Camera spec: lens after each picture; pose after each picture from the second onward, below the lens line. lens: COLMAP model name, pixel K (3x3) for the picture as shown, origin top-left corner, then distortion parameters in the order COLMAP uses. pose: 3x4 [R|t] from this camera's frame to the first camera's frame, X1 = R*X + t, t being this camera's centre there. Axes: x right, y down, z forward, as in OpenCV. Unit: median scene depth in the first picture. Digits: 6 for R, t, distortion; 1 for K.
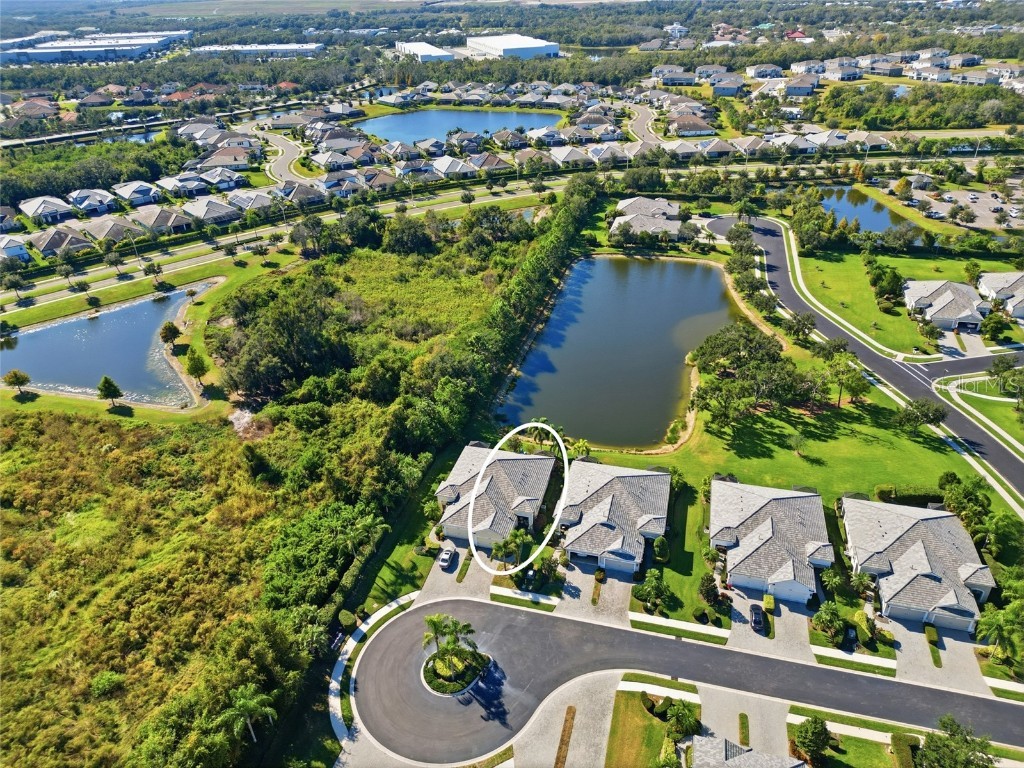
lens RADIAL K [[715.3, 0, 510.3], [0, 715.3, 380.5], [0, 0, 1]] dist [0.095534, -0.106594]
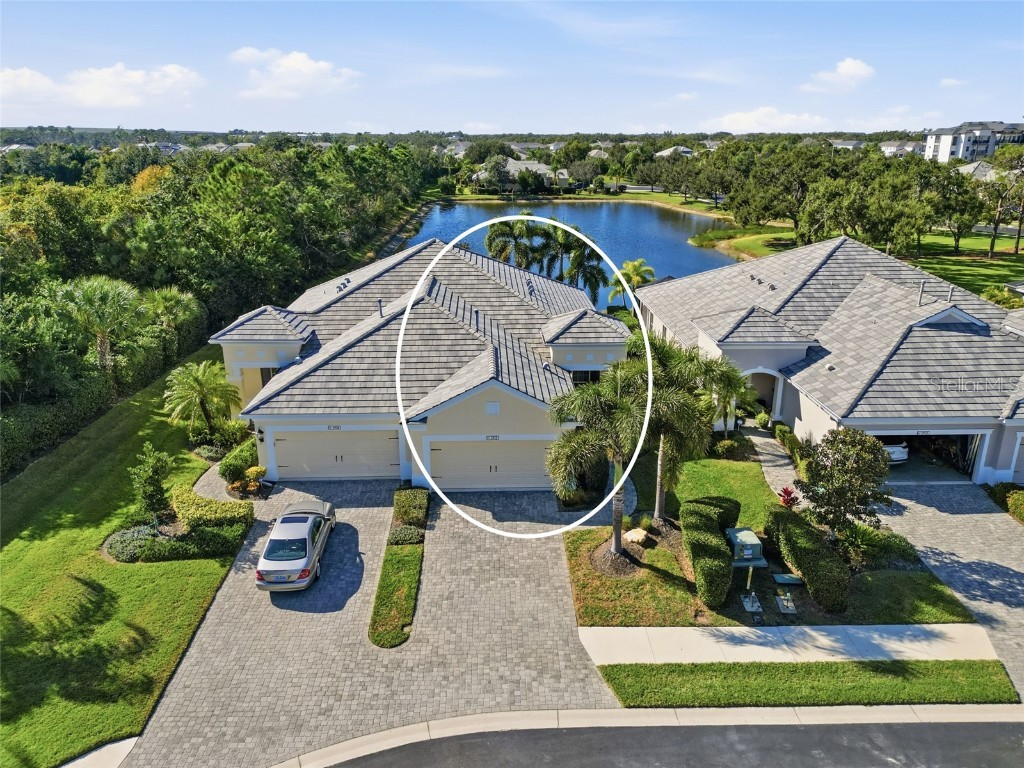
lens RADIAL K [[748.8, 0, 505.6], [0, 748.8, 388.5], [0, 0, 1]] dist [0.041855, -0.048184]
pose [[0.957478, -0.063733, 0.281379, -0.090348], [0.117861, 0.976607, -0.179852, 0.254692], [-0.263334, 0.205368, 0.942592, 0.809473]]
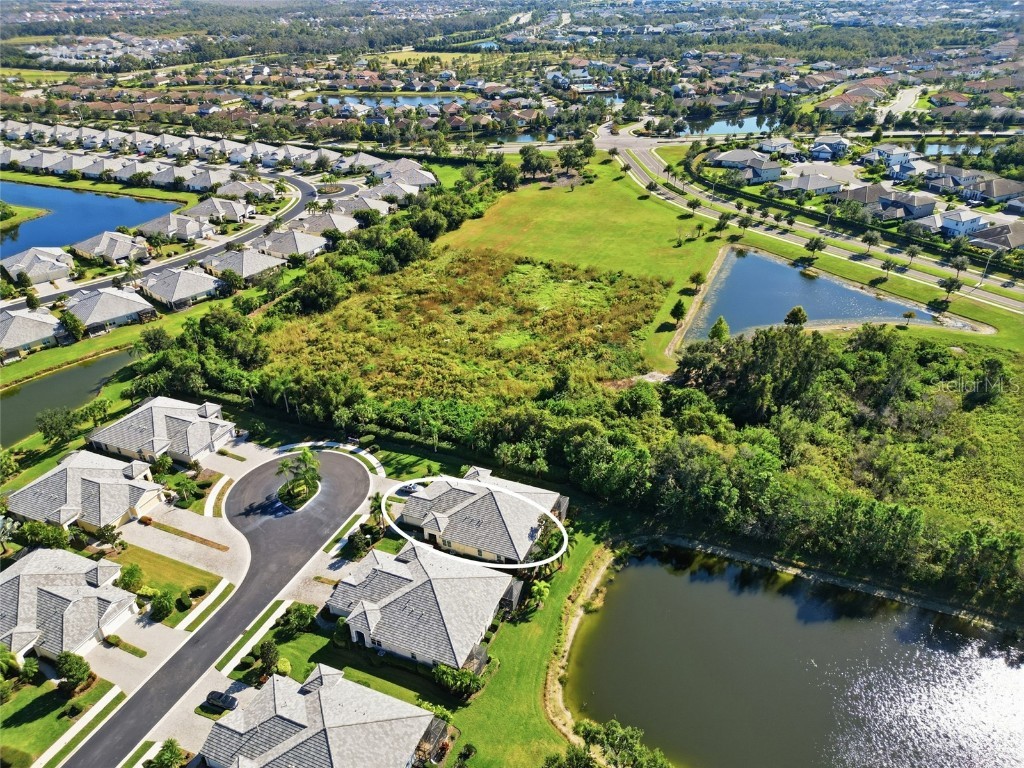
lens RADIAL K [[715.3, 0, 510.3], [0, 715.3, 380.5], [0, 0, 1]] dist [0.095534, -0.106594]
pose [[-0.140562, 0.516438, -0.844710, 0.784462], [-0.466452, 0.718017, 0.516599, -0.553409], [0.873307, 0.466630, 0.139968, 0.921136]]
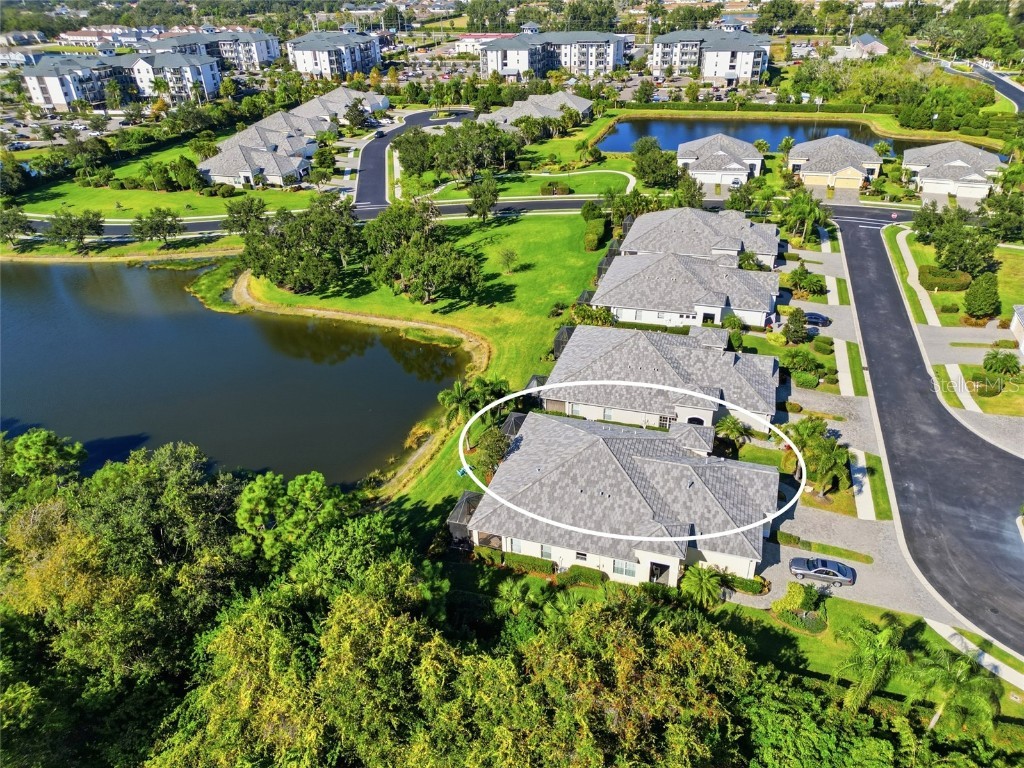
lens RADIAL K [[715.3, 0, 510.3], [0, 715.3, 380.5], [0, 0, 1]] dist [0.095534, -0.106594]
pose [[0.048373, -0.476054, 0.878085, -0.473148], [0.521807, 0.761655, 0.384186, -0.147980], [-0.851691, 0.439606, 0.285252, 1.007359]]
